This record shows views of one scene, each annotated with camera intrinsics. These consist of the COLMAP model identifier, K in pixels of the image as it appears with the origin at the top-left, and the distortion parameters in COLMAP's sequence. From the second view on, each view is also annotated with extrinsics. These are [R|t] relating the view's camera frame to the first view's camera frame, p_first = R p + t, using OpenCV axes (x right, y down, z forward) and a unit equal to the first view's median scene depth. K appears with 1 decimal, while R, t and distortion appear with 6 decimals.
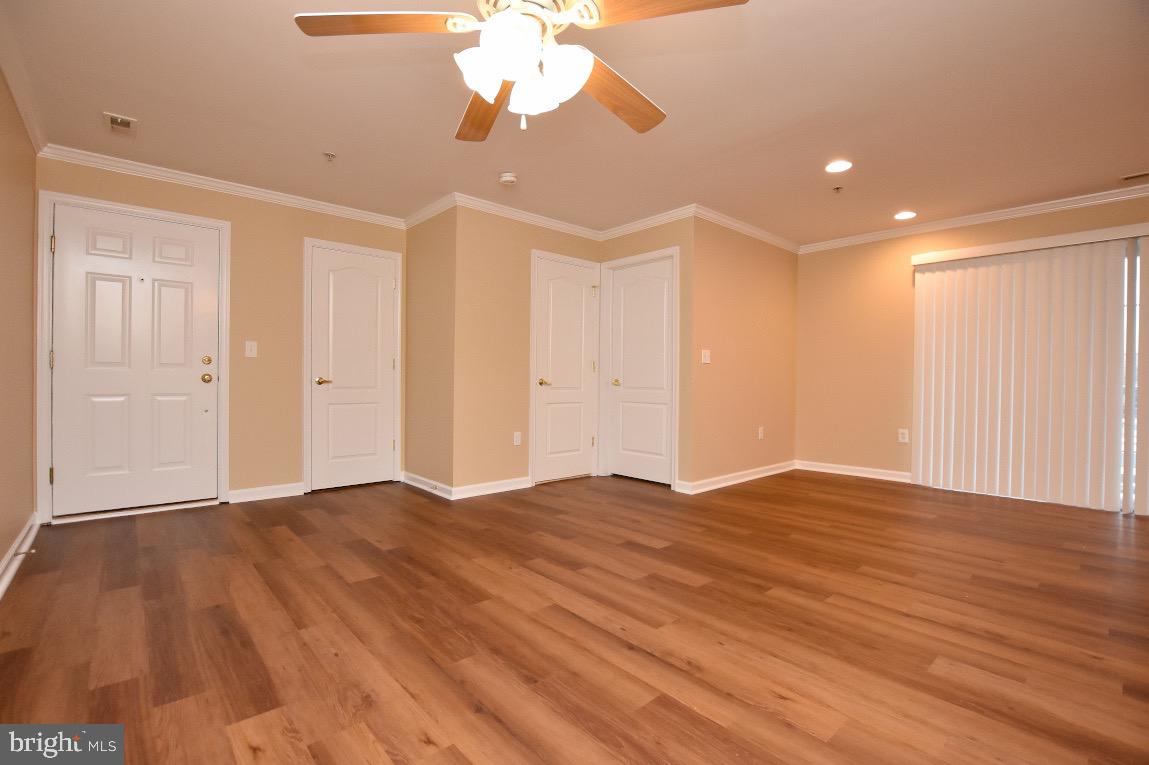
lens RADIAL K [[511.7, 0, 574.5], [0, 511.7, 382.5], [0, 0, 1]] dist [-0.027385, 0.000970]
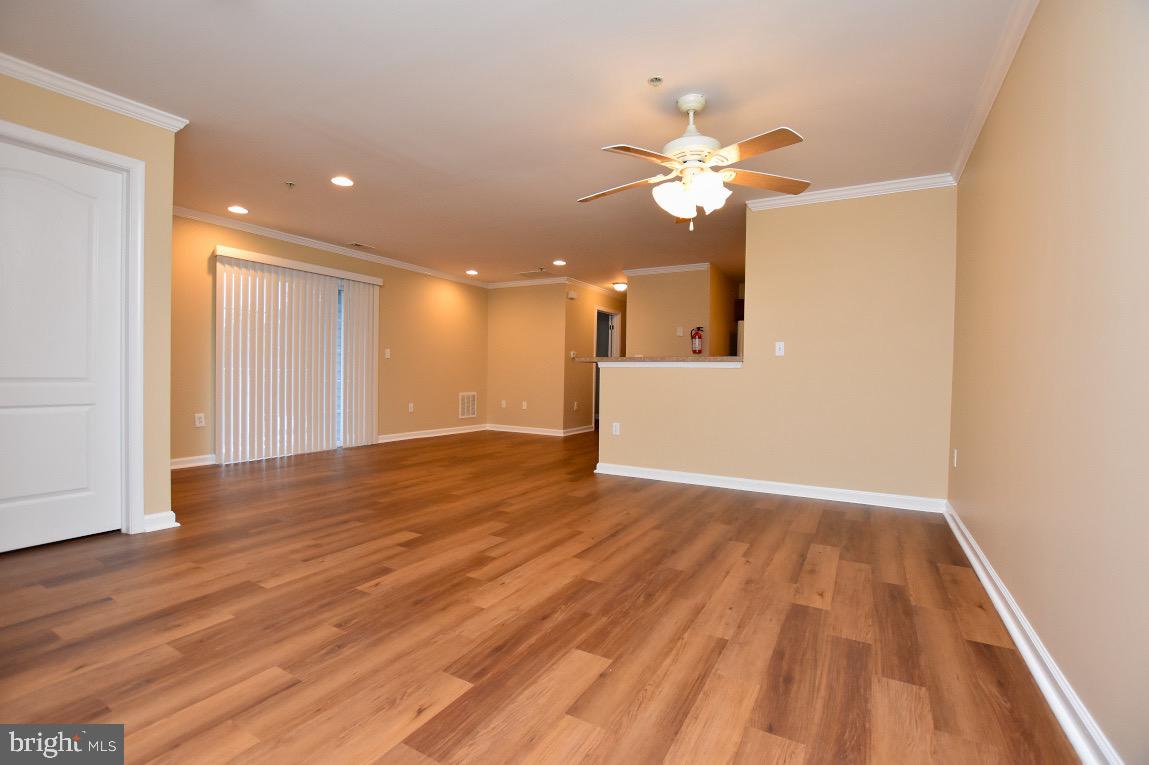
lens RADIAL K [[488.0, 0, 574.5], [0, 488.0, 382.5], [0, 0, 1]] dist [-0.028209, -0.000134]
pose [[-0.286784, -0.031004, 0.957494, -1.115471], [-0.012800, 0.999511, 0.028530, -0.015047], [-0.957910, -0.004074, -0.287040, 1.303178]]
